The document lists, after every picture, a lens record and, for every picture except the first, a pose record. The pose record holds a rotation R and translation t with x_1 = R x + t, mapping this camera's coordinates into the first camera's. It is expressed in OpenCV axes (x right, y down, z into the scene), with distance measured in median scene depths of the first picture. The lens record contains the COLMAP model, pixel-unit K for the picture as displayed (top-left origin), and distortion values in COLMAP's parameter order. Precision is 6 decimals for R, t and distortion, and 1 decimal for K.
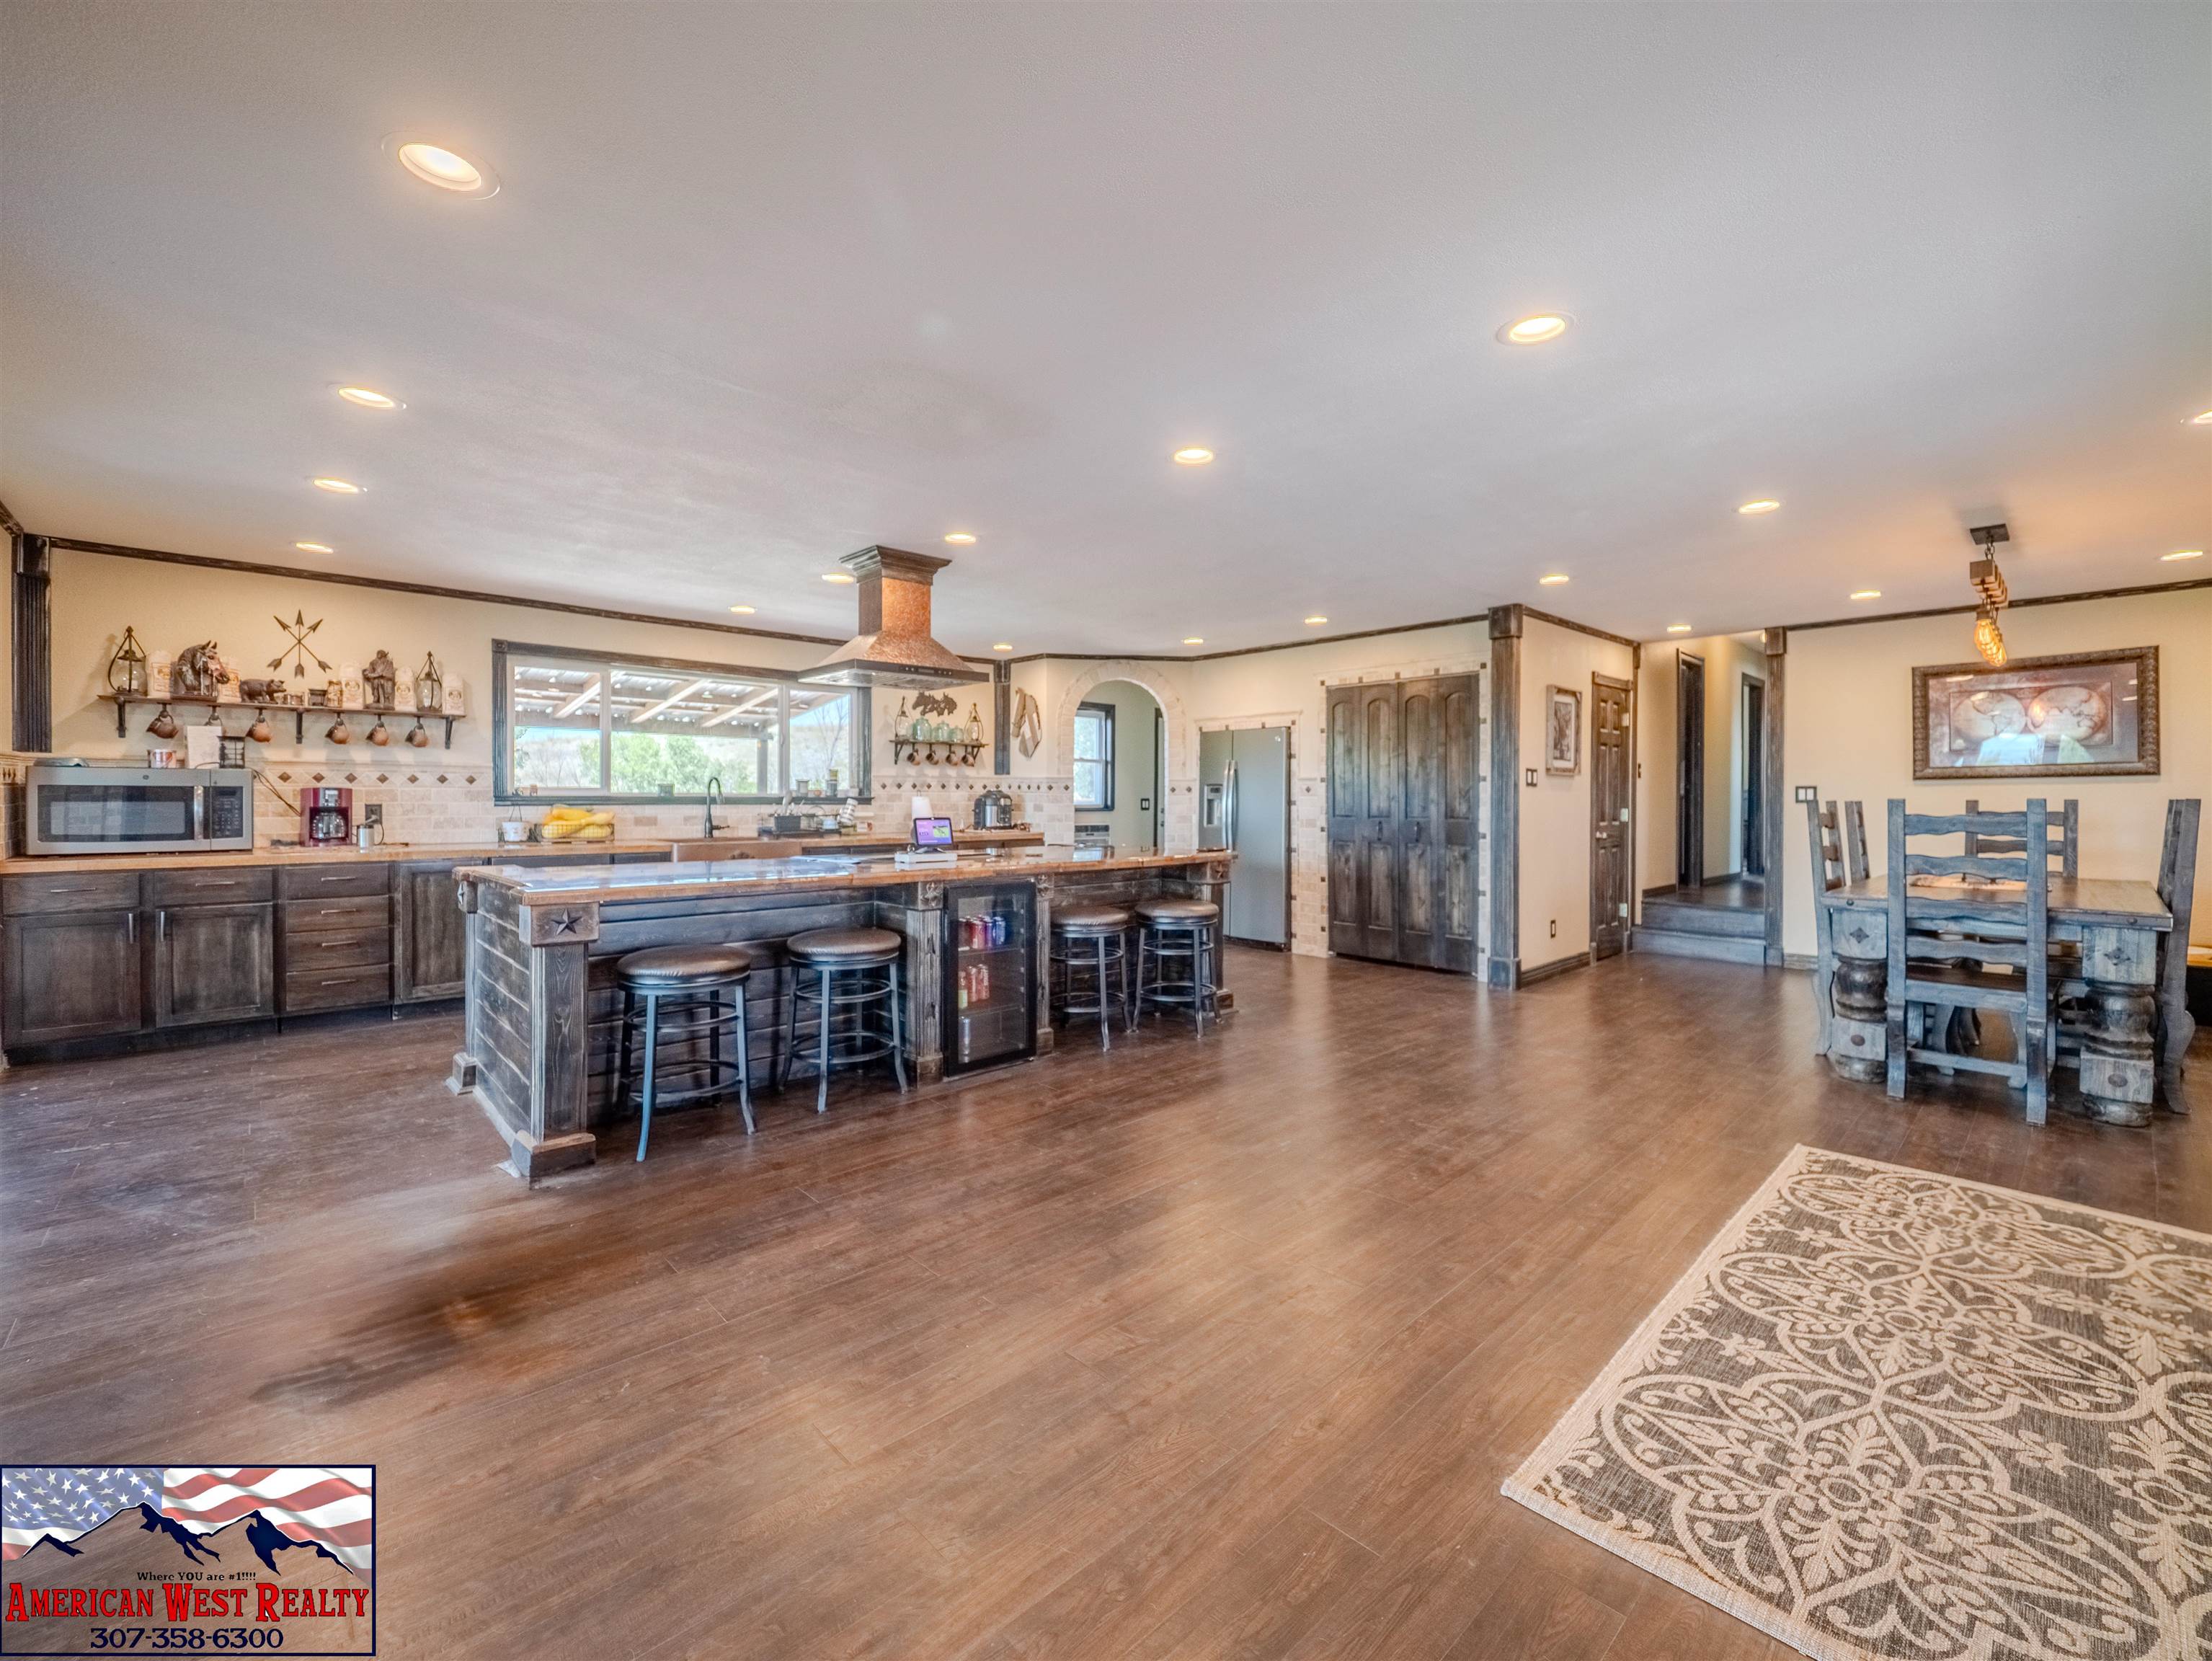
lens RADIAL K [[935.5, 0, 1119.2], [0, 935.5, 816.0], [0, 0, 1]] dist [-0.000903, 0.000760]
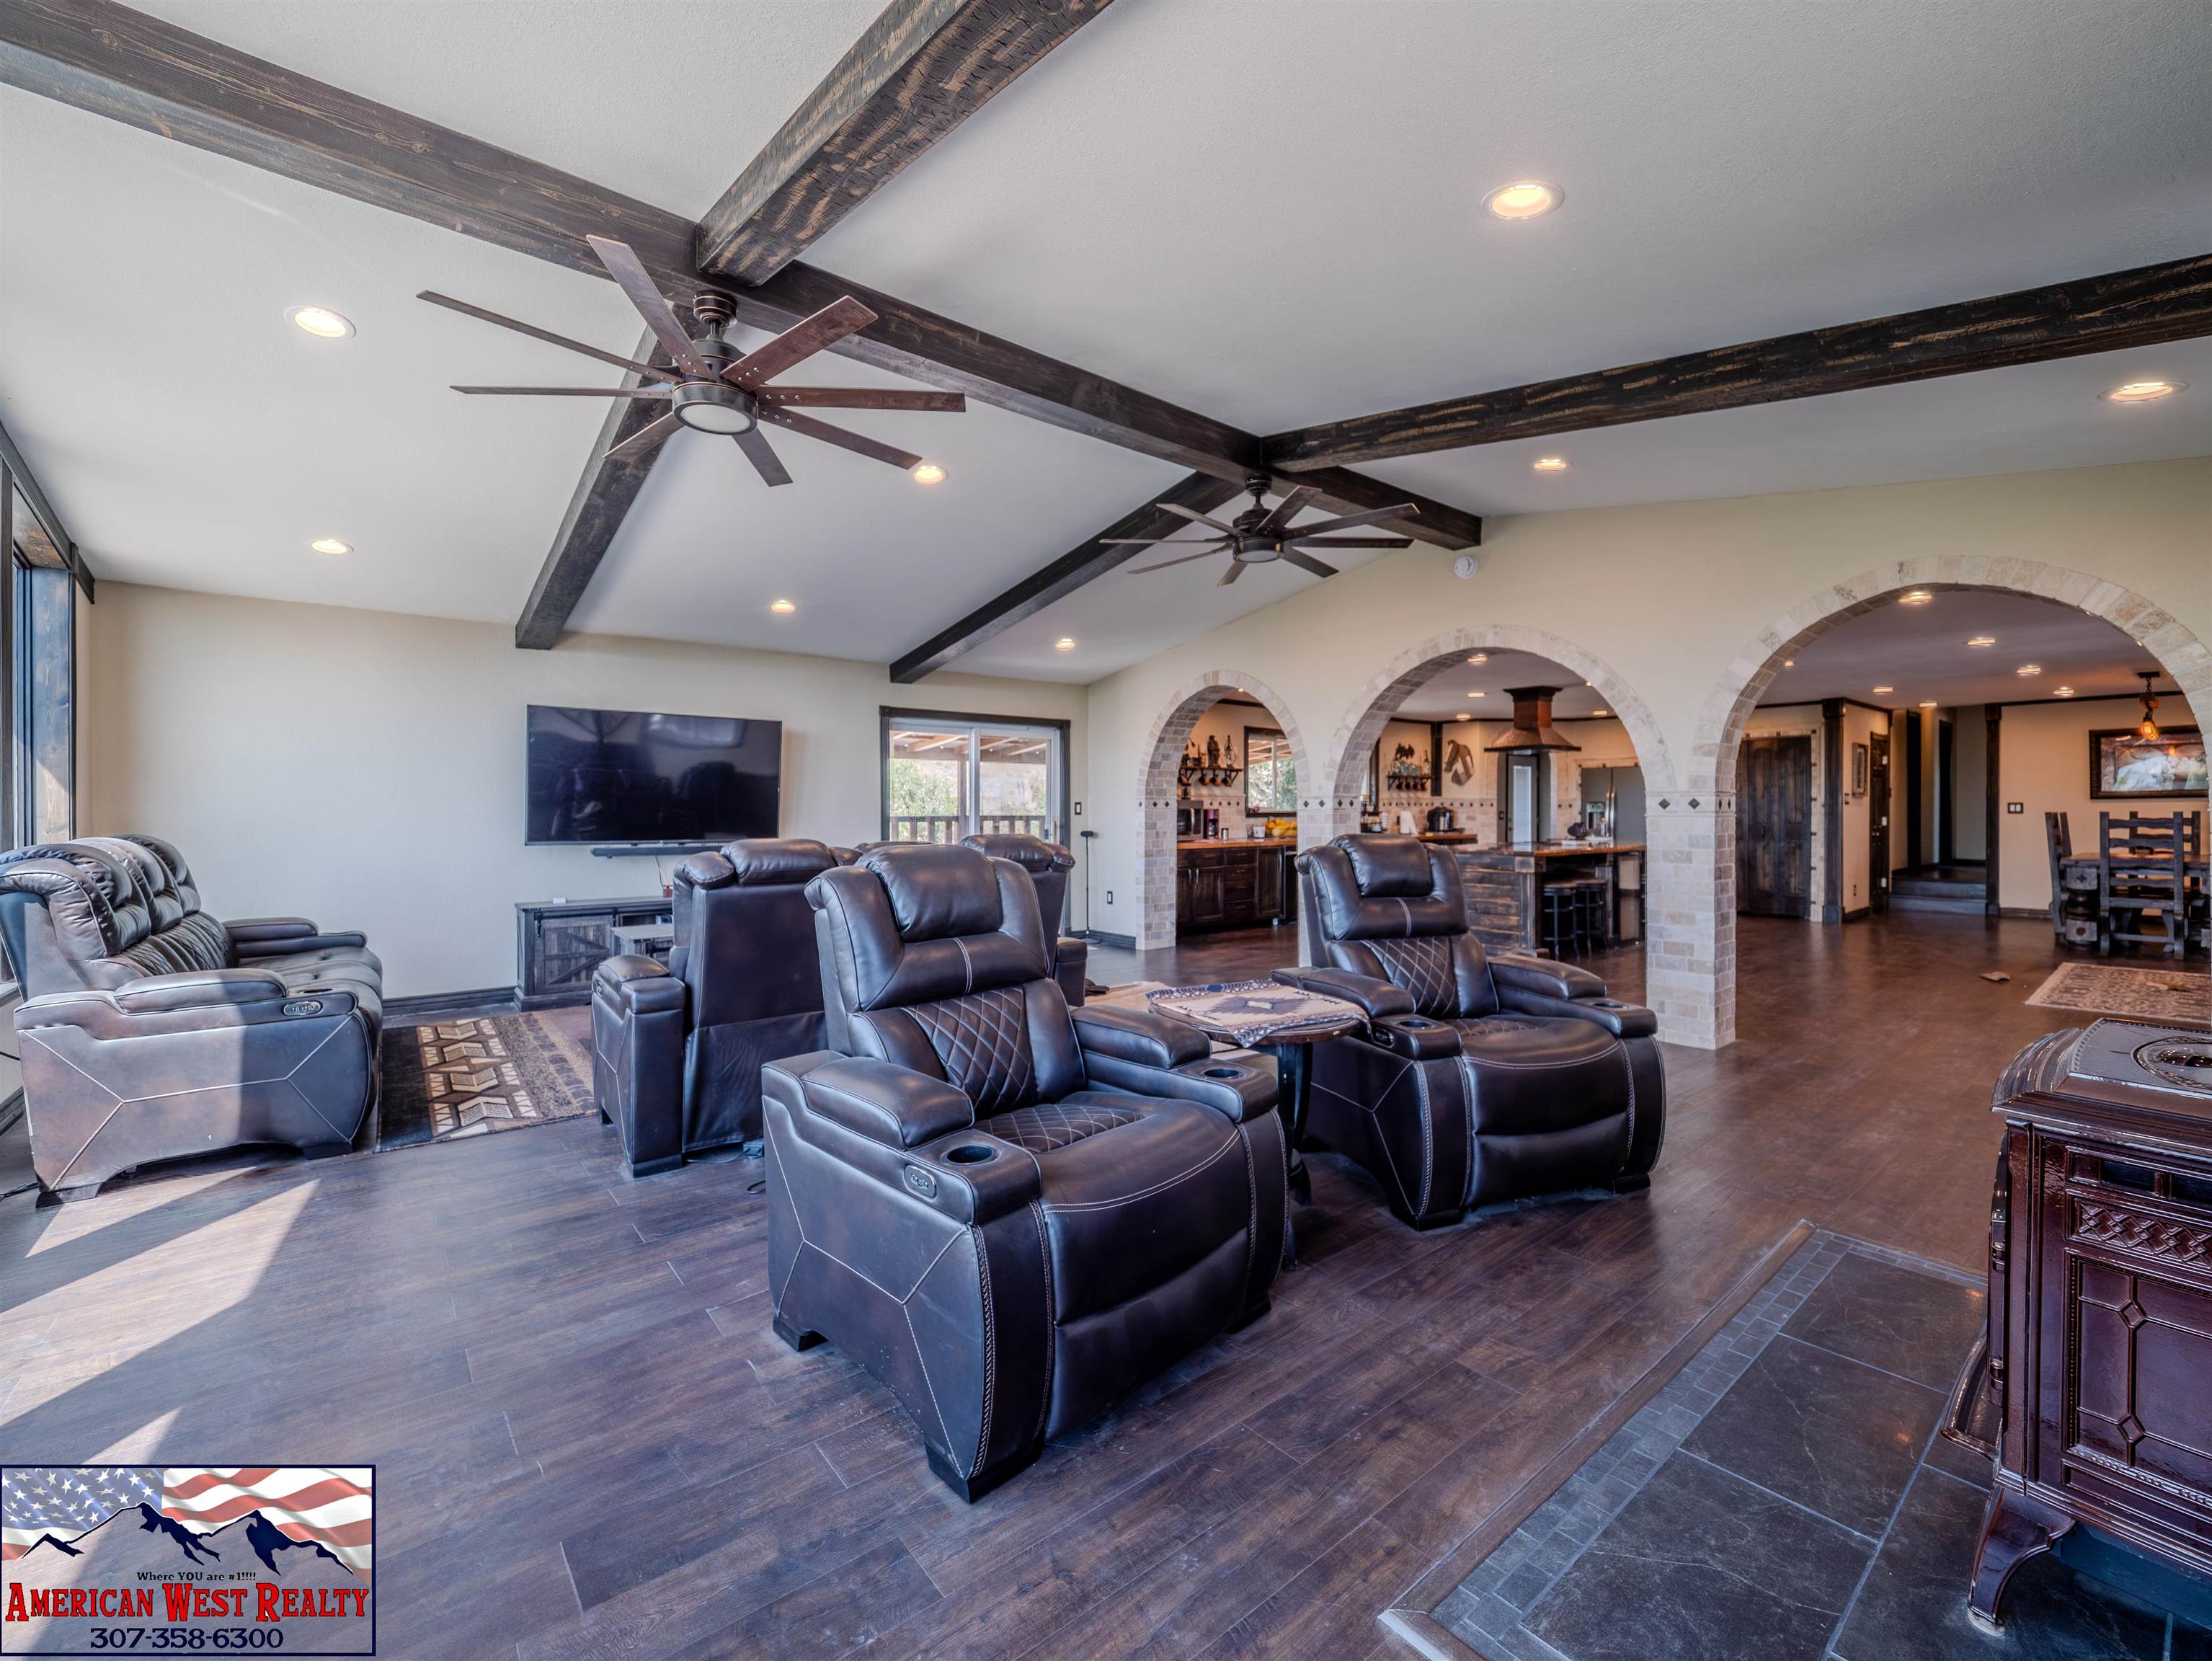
lens RADIAL K [[935.5, 0, 1092.8], [0, 935.5, 828.2], [0, 0, 1]] dist [-0.000903, 0.000760]
pose [[0.996985, -0.003190, -0.077533, -0.747110], [0.003145, 0.999995, -0.000698, 0.008591], [0.077535, 0.000452, 0.996990, -0.746367]]
